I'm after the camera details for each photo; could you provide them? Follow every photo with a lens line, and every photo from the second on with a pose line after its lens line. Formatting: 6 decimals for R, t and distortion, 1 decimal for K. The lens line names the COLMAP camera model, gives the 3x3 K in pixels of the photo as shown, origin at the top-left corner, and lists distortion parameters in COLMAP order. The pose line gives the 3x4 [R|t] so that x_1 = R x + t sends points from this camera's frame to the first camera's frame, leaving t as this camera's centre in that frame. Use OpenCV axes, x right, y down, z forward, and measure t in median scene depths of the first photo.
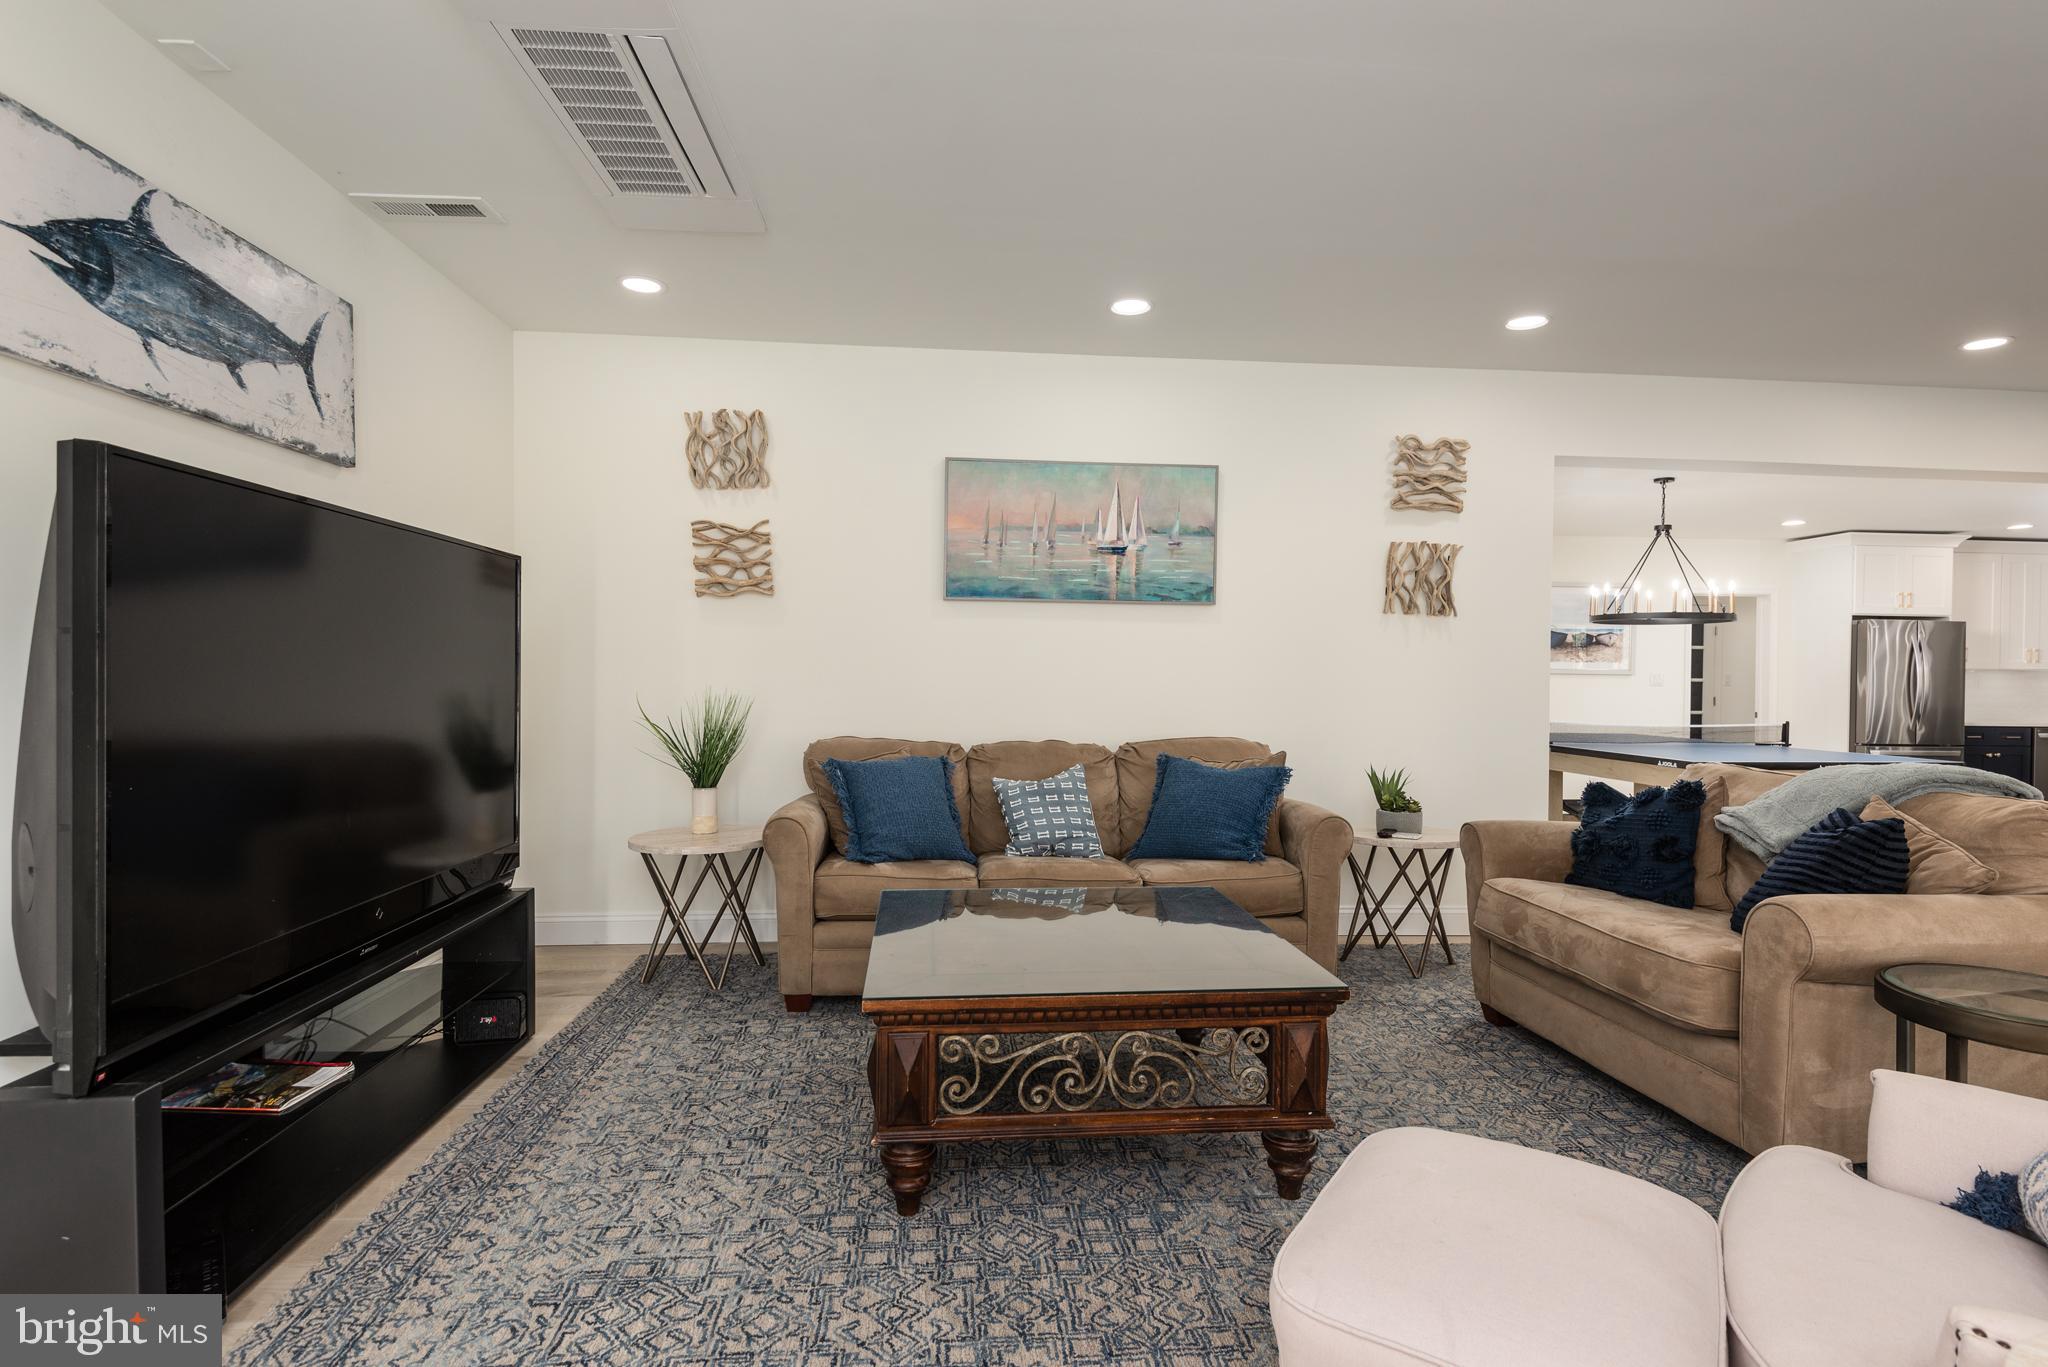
lens RADIAL K [[1039.4, 0, 1025.7], [0, 1039.4, 689.6], [0, 0, 1]] dist [0.001540, 0.000038]
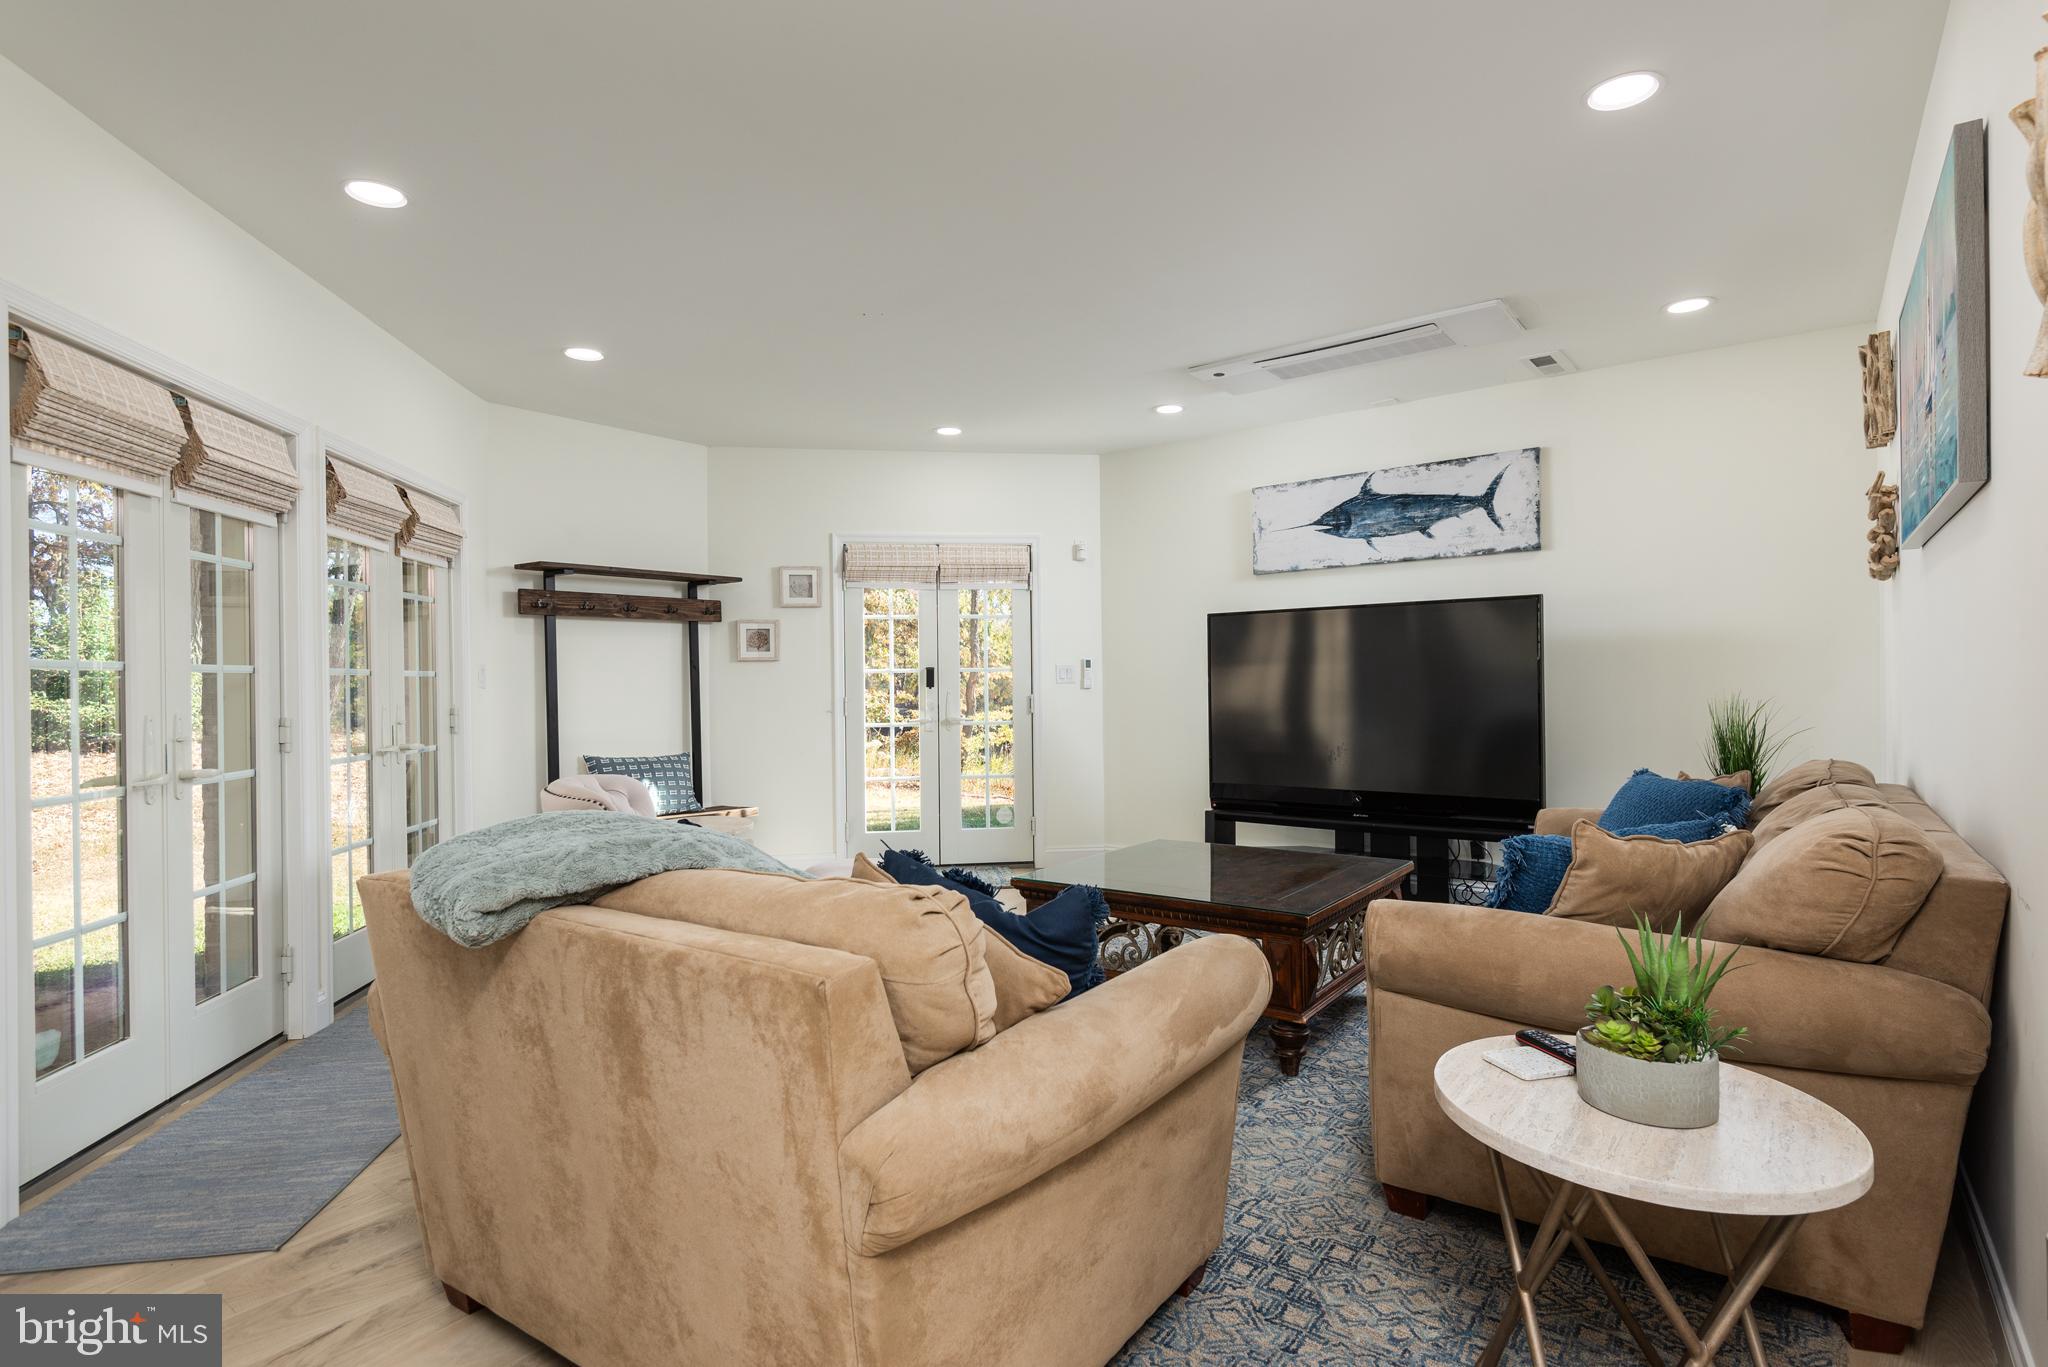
lens RADIAL K [[1039.4, 0, 1029.6], [0, 1039.4, 683.5], [0, 0, 1]] dist [0.001540, 0.000038]
pose [[-0.662698, 0.002798, -0.748882, 1.245698], [-0.002213, 0.999981, 0.005695, -0.020786], [0.748884, 0.005431, -0.662679, 1.741299]]
